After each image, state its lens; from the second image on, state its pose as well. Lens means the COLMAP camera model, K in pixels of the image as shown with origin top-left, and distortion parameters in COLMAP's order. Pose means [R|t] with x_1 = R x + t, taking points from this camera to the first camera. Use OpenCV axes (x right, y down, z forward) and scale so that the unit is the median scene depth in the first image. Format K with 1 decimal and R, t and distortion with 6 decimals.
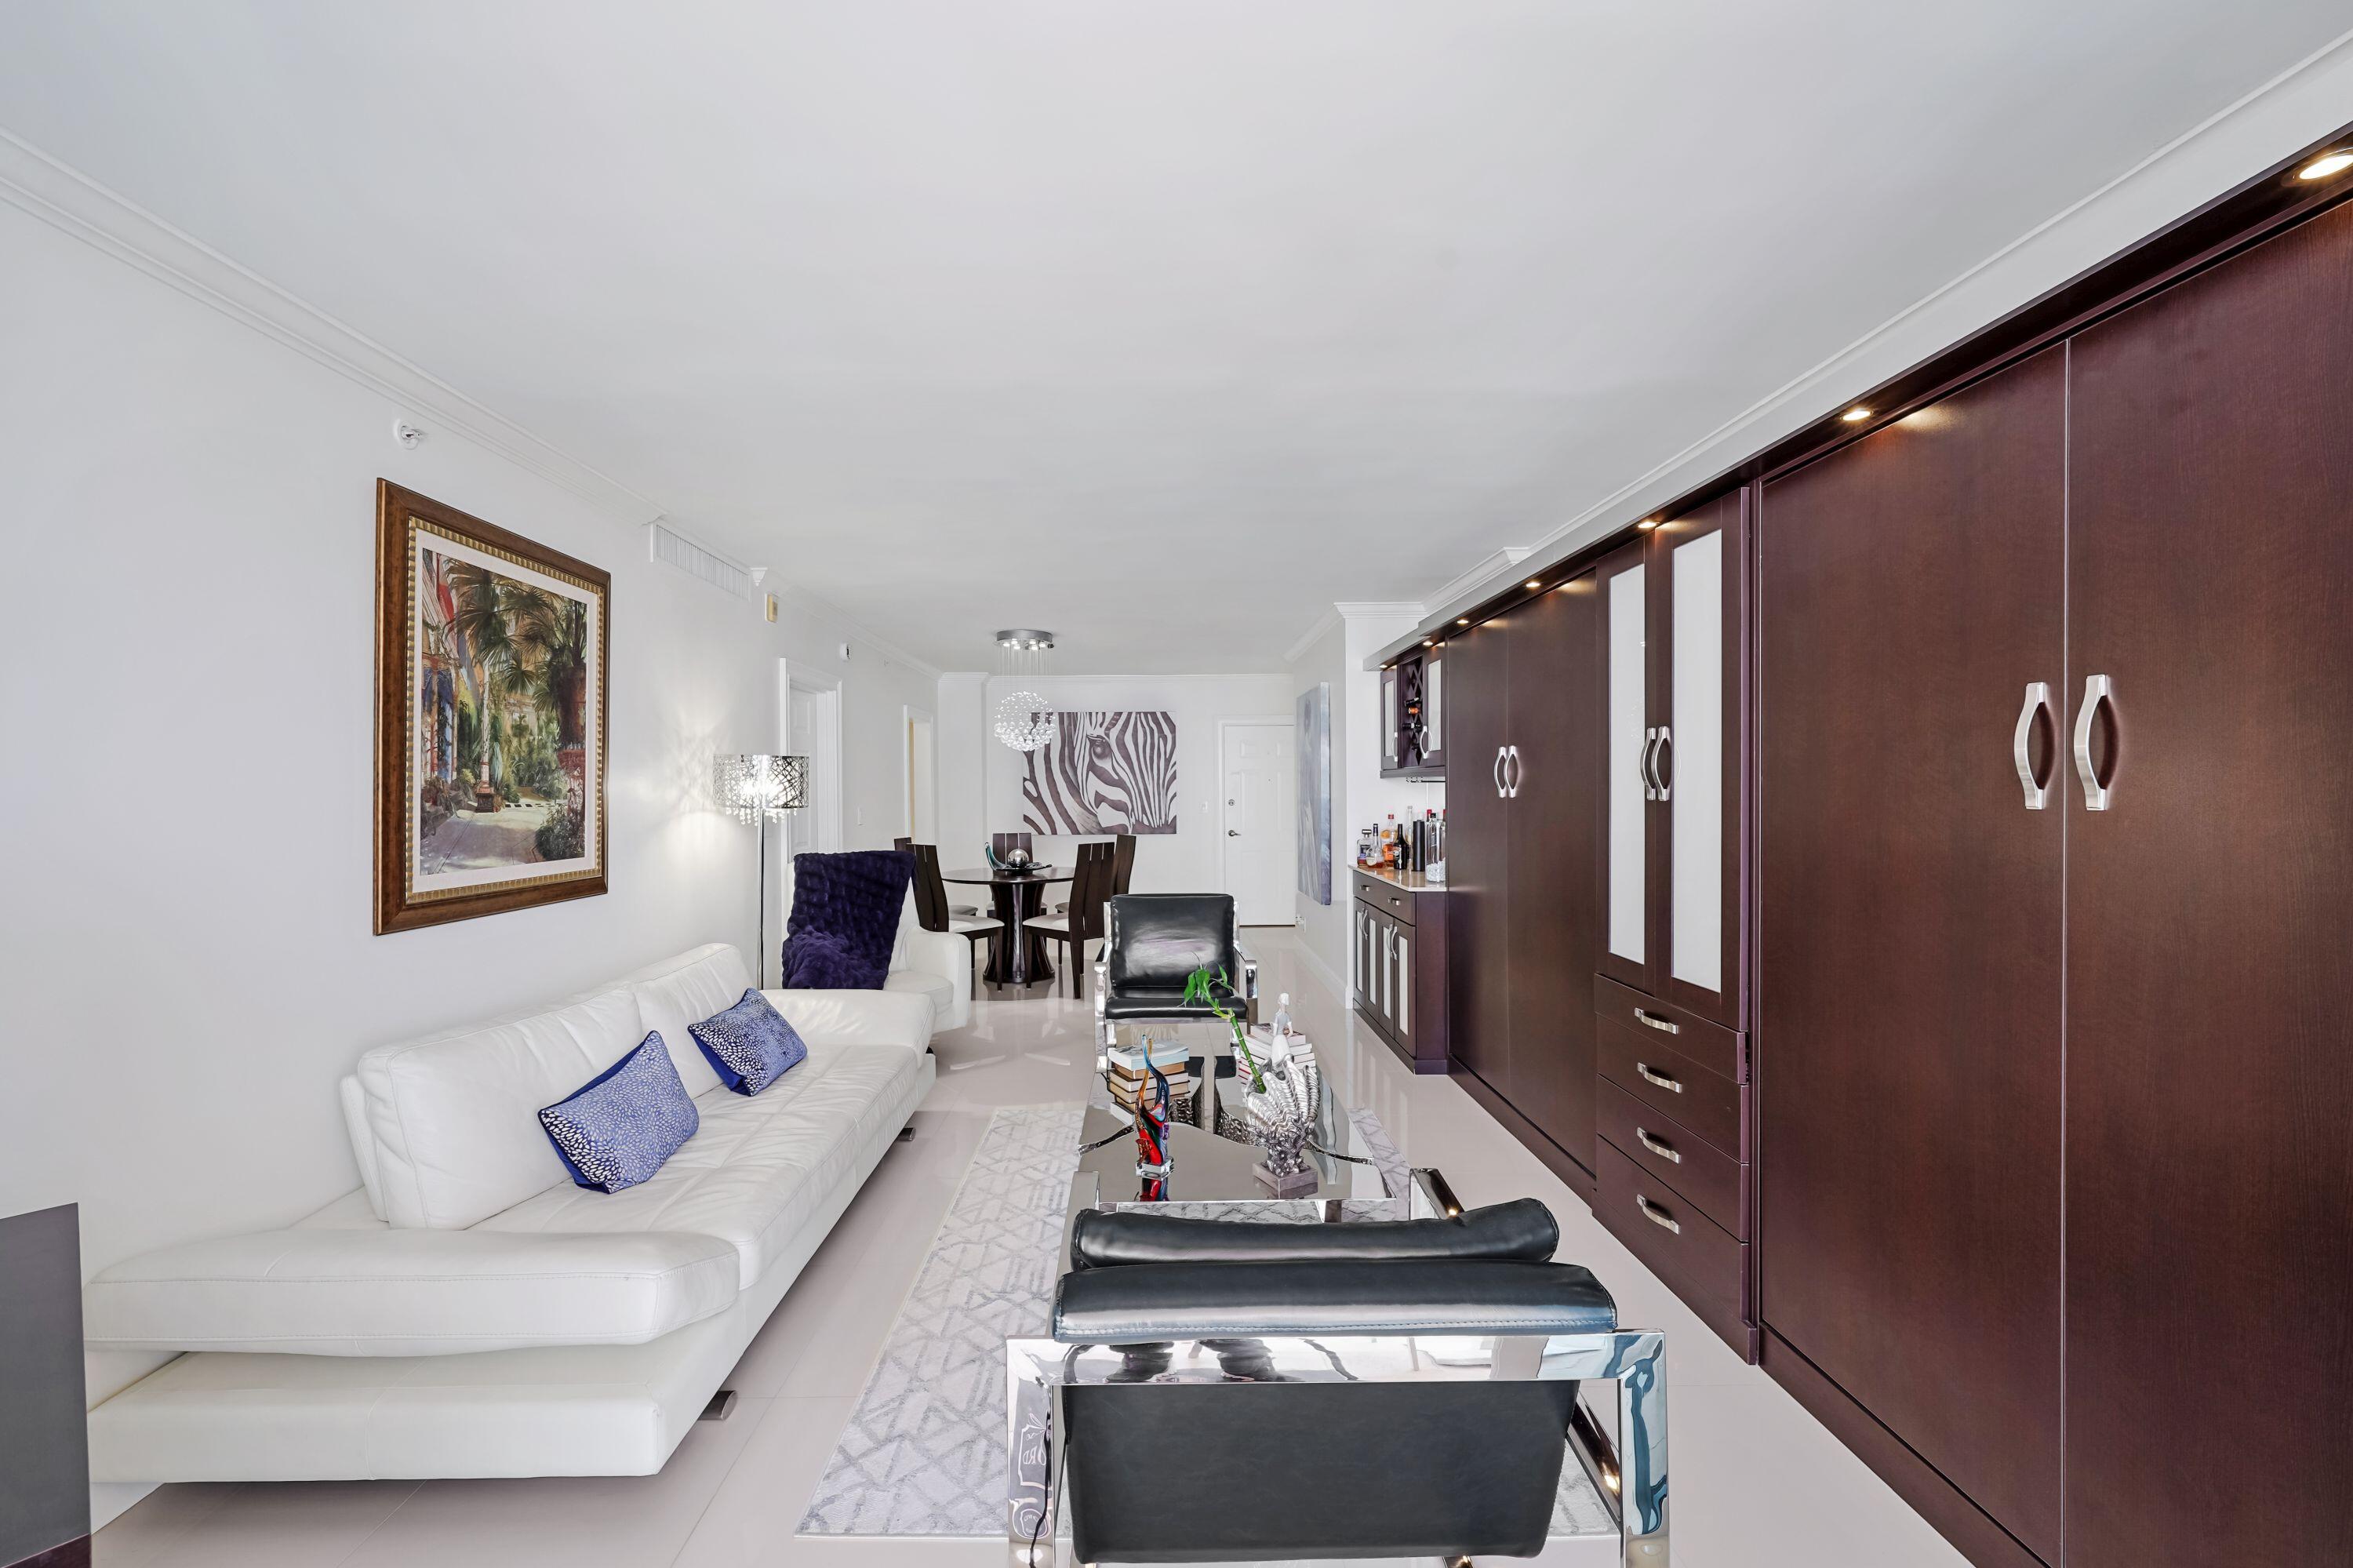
lens RADIAL K [[938.5, 0, 1176.5], [0, 938.5, 784.0], [0, 0, 1]] dist [-0.000265, -0.000087]
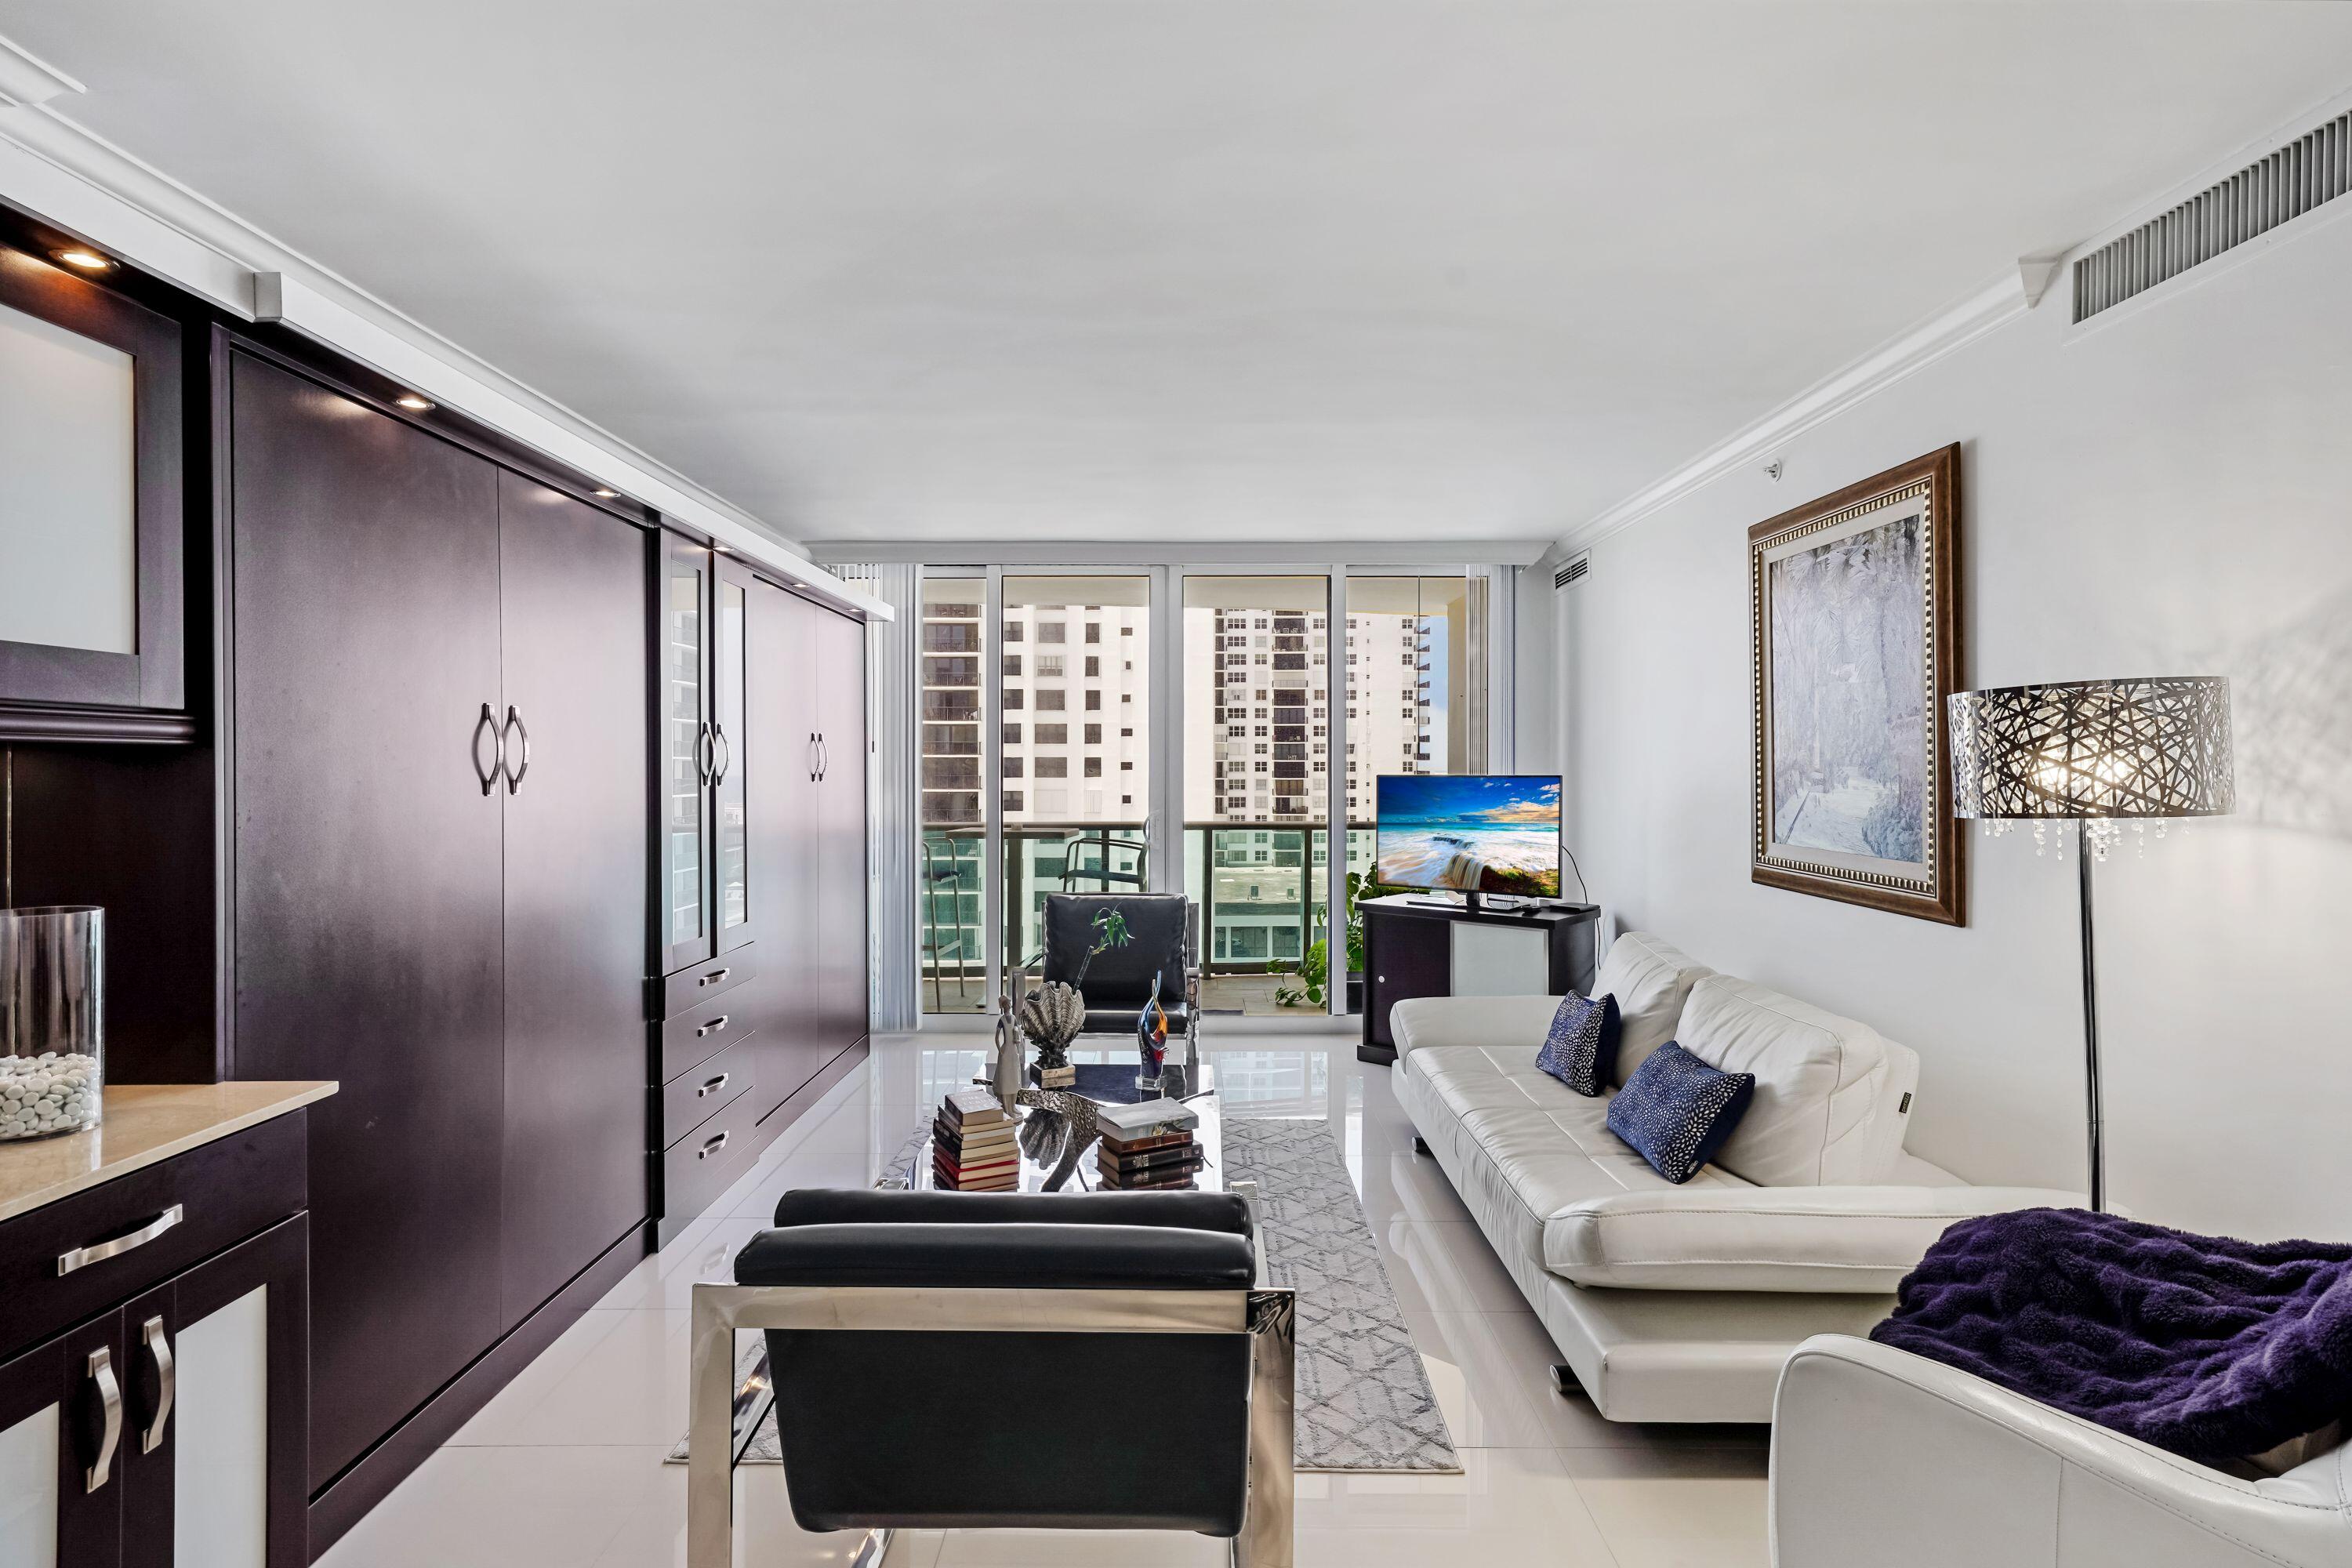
lens RADIAL K [[1162.9, 0, 1181.7], [0, 1162.9, 769.6], [0, 0, 1]] dist [-0.002252, 0.007611]
pose [[-0.999453, 0.008634, 0.031923, -0.087266], [0.008528, 0.999958, -0.003465, 0.004357], [-0.031952, -0.003191, -0.999484, 2.017564]]
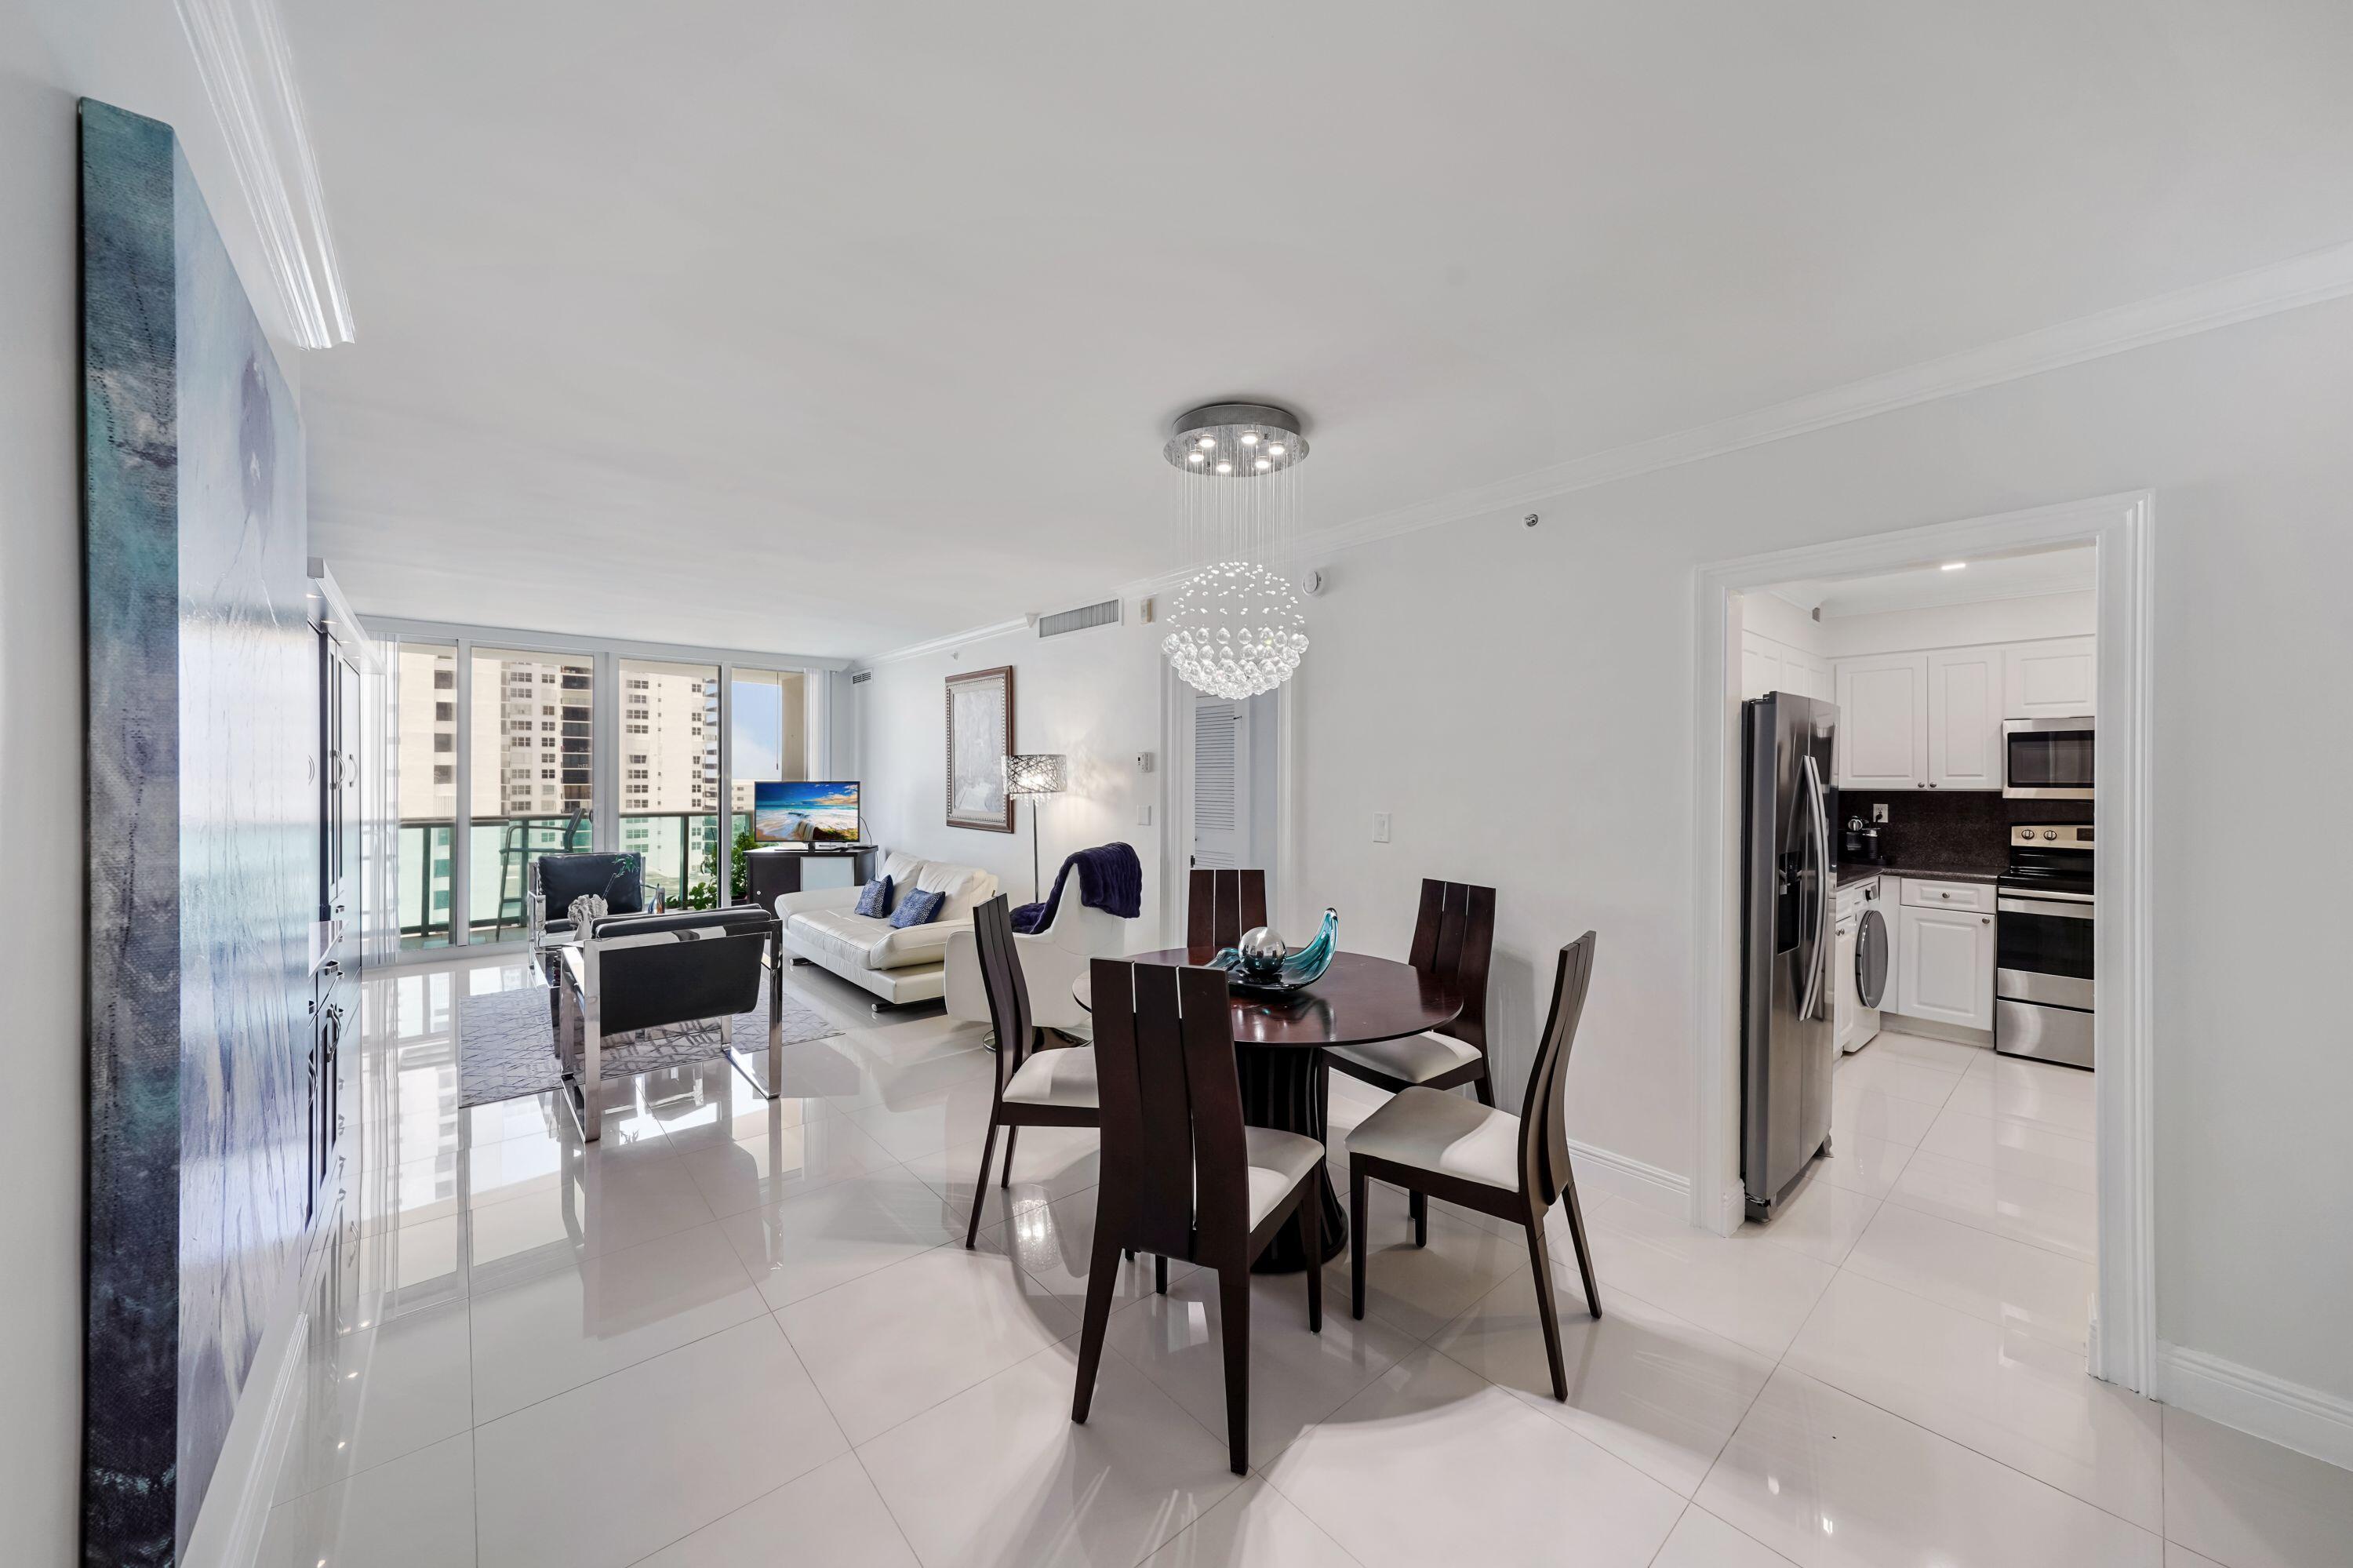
lens RADIAL K [[834.6, 0, 1183.1], [0, 834.6, 776.2], [0, 0, 1]] dist [0.001380, 0.000120]
pose [[-0.770779, 0.006752, -0.637067, 0.231091], [0.007378, 0.999971, 0.001672, -0.000513], [0.637060, -0.003411, -0.770806, 2.773896]]
